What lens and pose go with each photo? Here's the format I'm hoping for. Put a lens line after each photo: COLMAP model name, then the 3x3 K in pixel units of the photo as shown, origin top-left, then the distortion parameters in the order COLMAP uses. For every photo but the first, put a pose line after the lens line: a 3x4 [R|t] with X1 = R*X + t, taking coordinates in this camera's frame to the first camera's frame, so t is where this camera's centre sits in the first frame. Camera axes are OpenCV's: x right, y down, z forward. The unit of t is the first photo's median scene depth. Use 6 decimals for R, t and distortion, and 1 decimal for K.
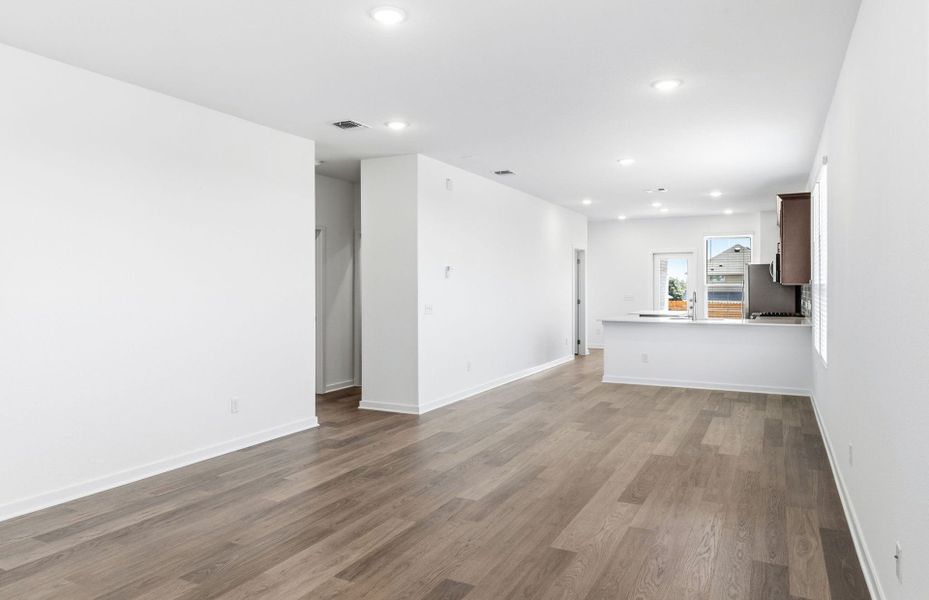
lens RADIAL K [[609.1, 0, 461.7], [0, 609.1, 295.0], [0, 0, 1]] dist [0.007656, -0.003229]
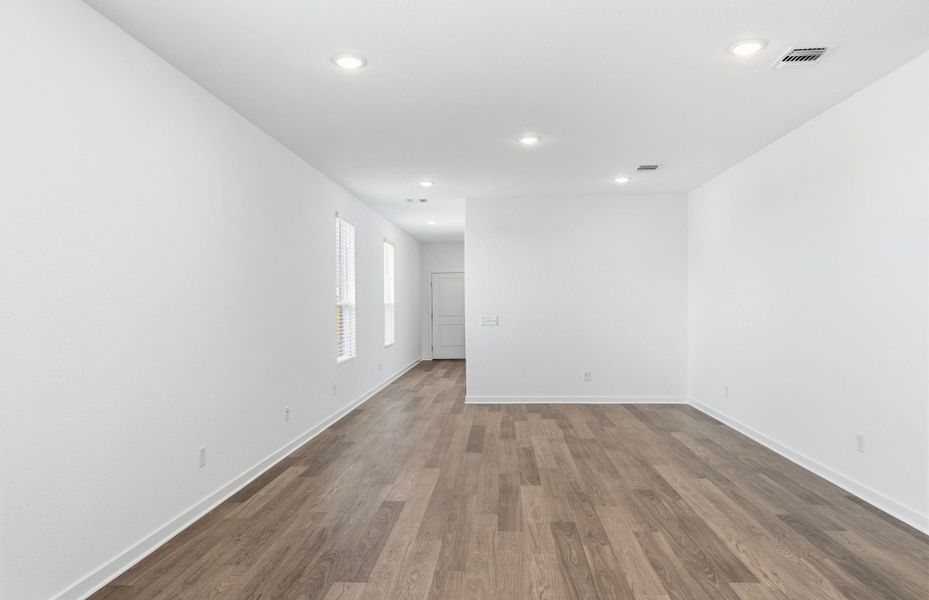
lens RADIAL K [[609.1, 0, 471.9], [0, 609.1, 299.0], [0, 0, 1]] dist [0.007656, -0.003229]
pose [[-0.911500, 0.006202, -0.411254, 0.517183], [0.005696, 0.999981, 0.002456, -0.021207], [0.411261, -0.000104, -0.911517, 1.779500]]
